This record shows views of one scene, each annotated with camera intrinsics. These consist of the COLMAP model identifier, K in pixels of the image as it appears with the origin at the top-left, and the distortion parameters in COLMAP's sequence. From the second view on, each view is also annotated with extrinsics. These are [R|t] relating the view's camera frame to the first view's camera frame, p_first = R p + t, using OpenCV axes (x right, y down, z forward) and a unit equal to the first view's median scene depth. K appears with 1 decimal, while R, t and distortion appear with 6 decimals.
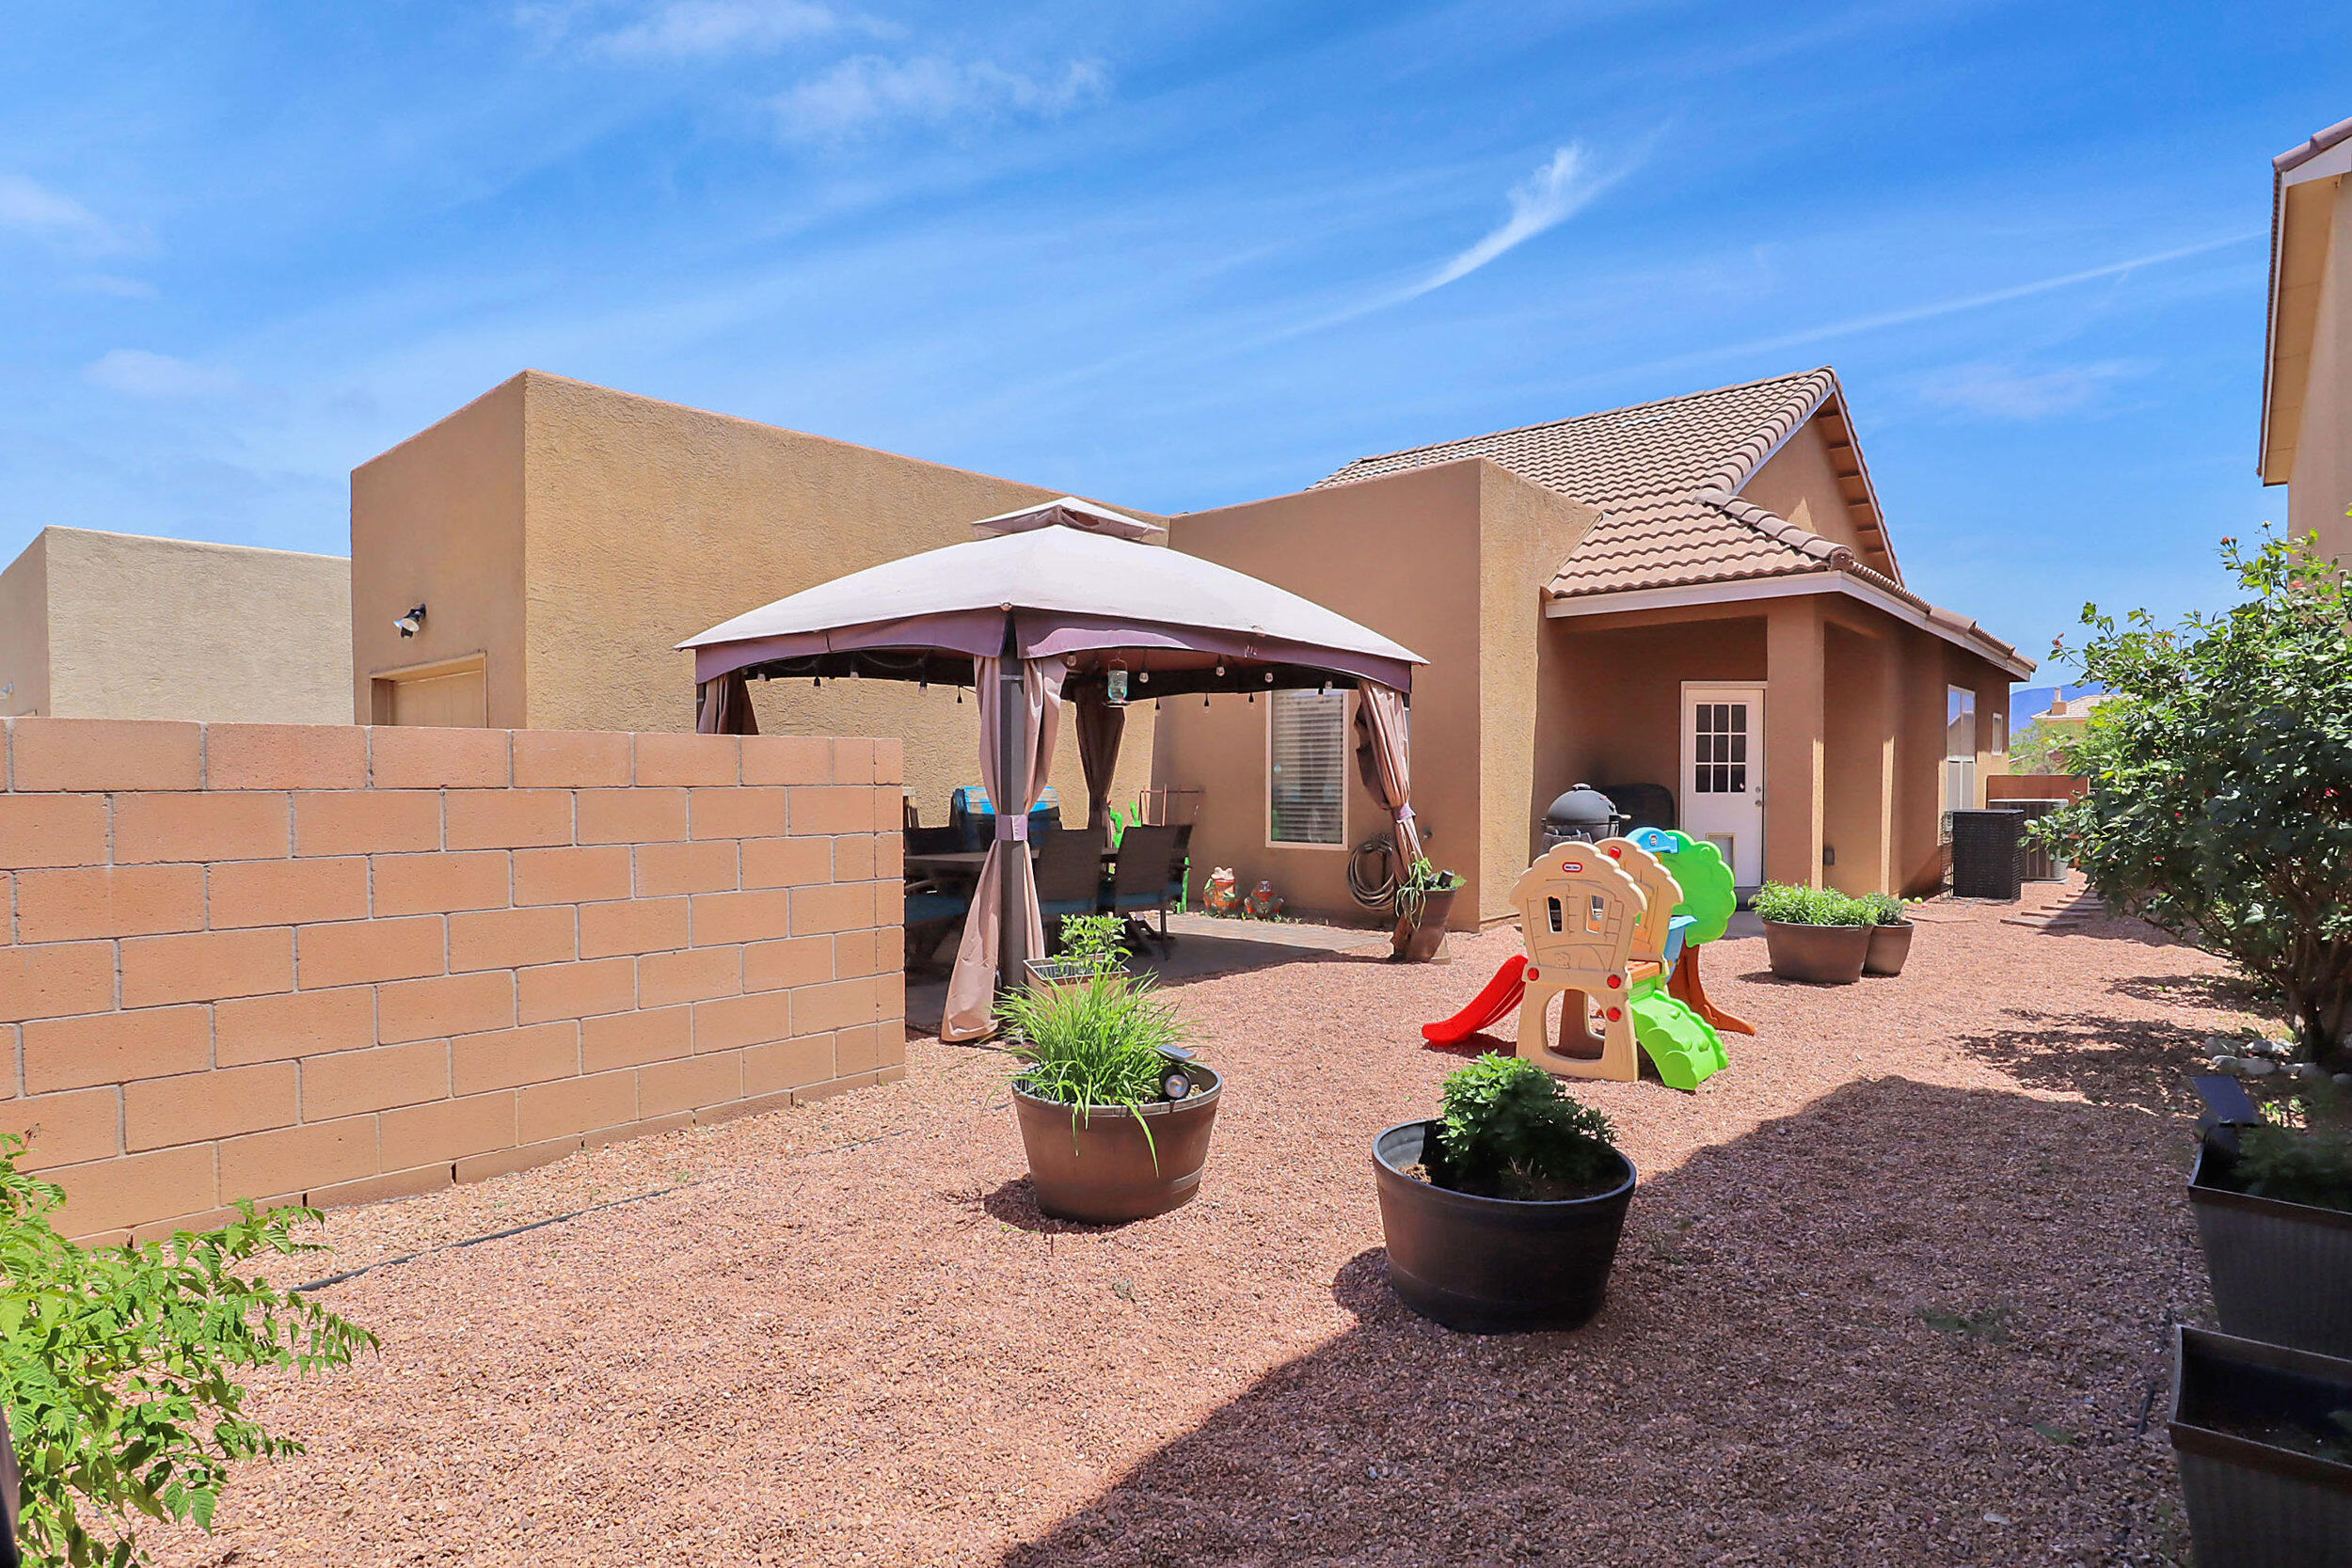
lens RADIAL K [[1205.5, 0, 1202.1], [0, 1205.5, 790.6], [0, 0, 1]] dist [-0.031535, 0.001683]
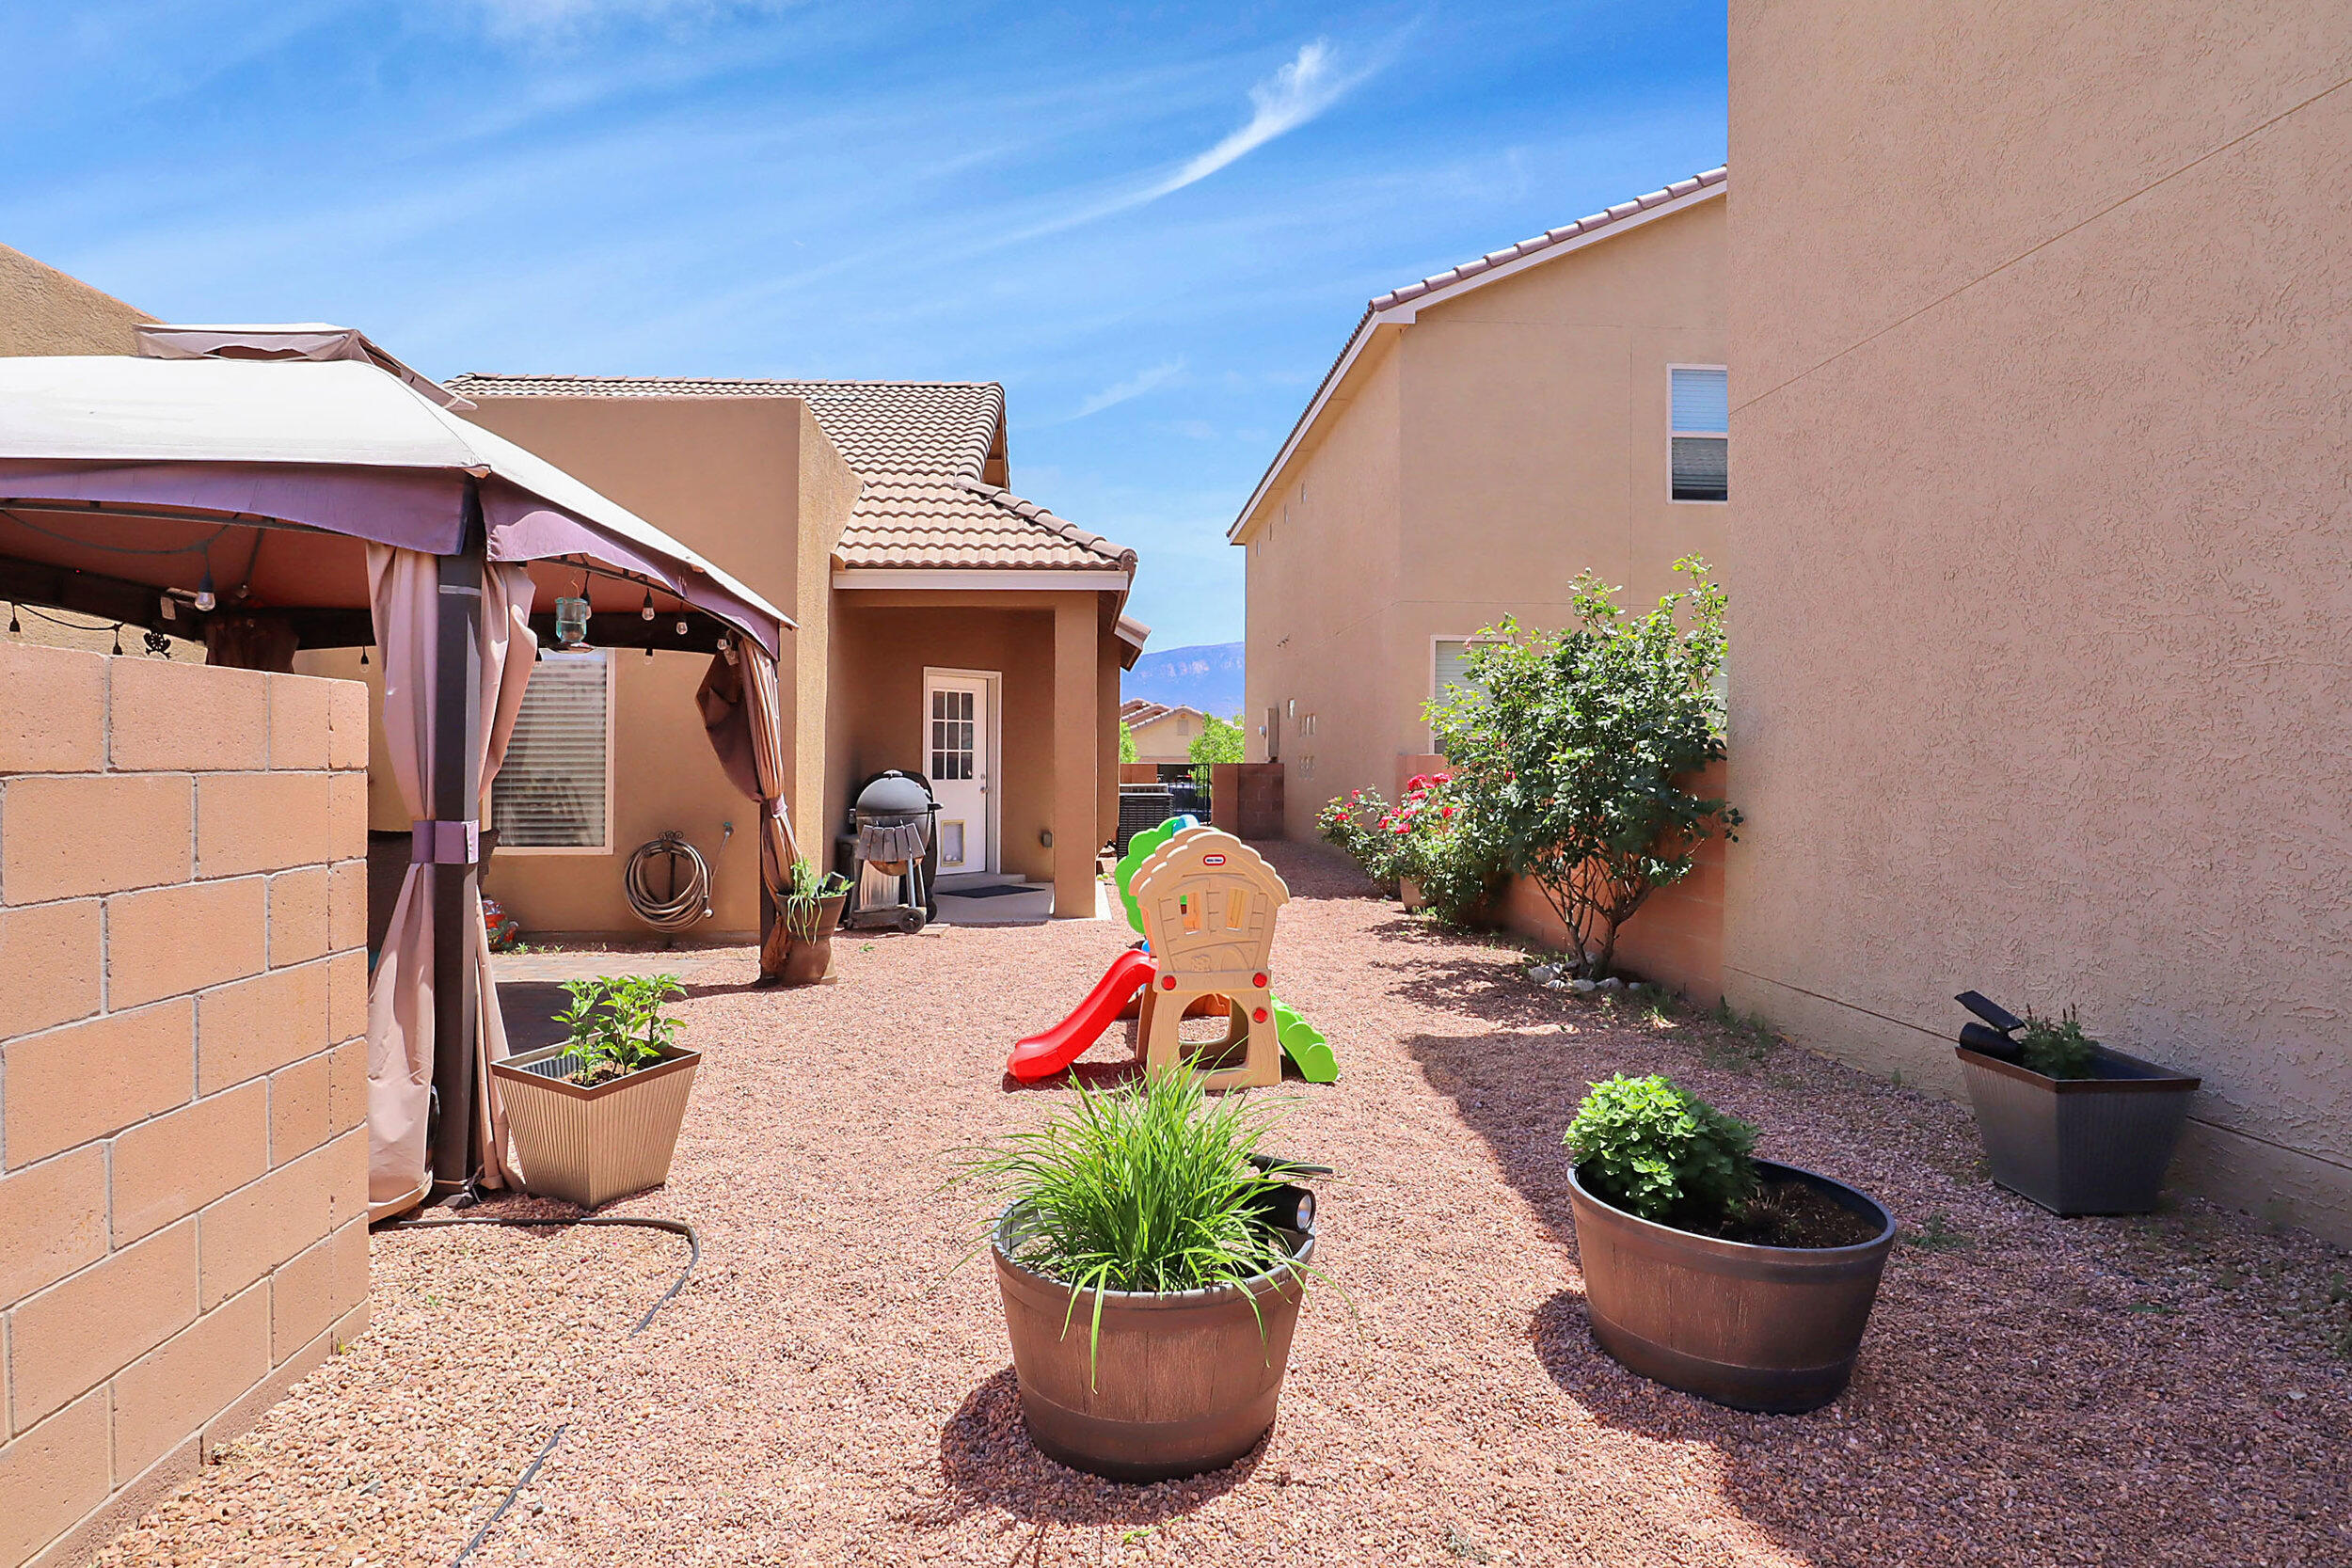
lens RADIAL K [[1202.1, 0, 1171.4], [0, 1202.1, 776.3], [0, 0, 1]] dist [-0.028755, 0.001083]
pose [[0.714659, -0.004037, 0.699462, -0.180421], [0.005806, 0.999983, -0.000161, 0.000066], [-0.699449, 0.004176, 0.714670, 0.190032]]
